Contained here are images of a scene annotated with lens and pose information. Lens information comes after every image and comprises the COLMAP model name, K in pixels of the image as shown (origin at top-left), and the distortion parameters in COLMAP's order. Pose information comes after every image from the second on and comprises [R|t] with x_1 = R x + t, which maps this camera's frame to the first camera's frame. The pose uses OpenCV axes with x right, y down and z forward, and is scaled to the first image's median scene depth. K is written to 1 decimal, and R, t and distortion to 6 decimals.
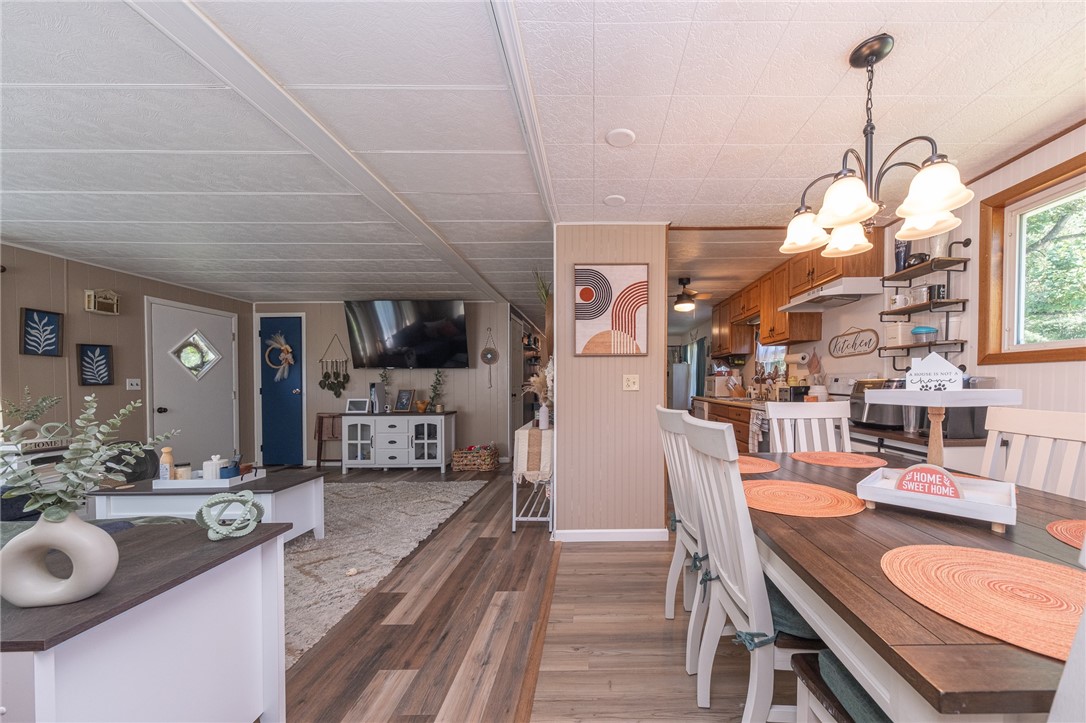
lens RADIAL K [[377.9, 0, 595.1], [0, 377.9, 382.3], [0, 0, 1]] dist [0.006340, -0.000405]
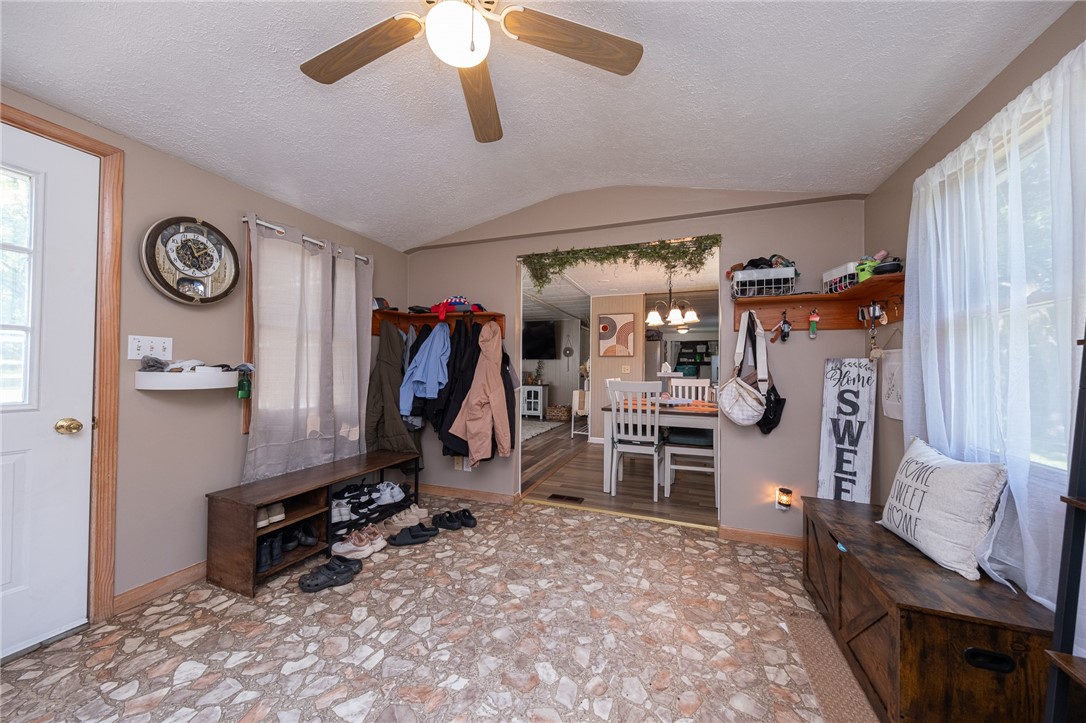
lens RADIAL K [[377.9, 0, 540.9], [0, 377.9, 365.3], [0, 0, 1]] dist [0.006340, -0.000405]
pose [[0.927878, 0.013440, -0.372643, 0.270661], [-0.015982, 0.999865, -0.003733, -0.004011], [0.372542, 0.009419, 0.927967, -0.690457]]
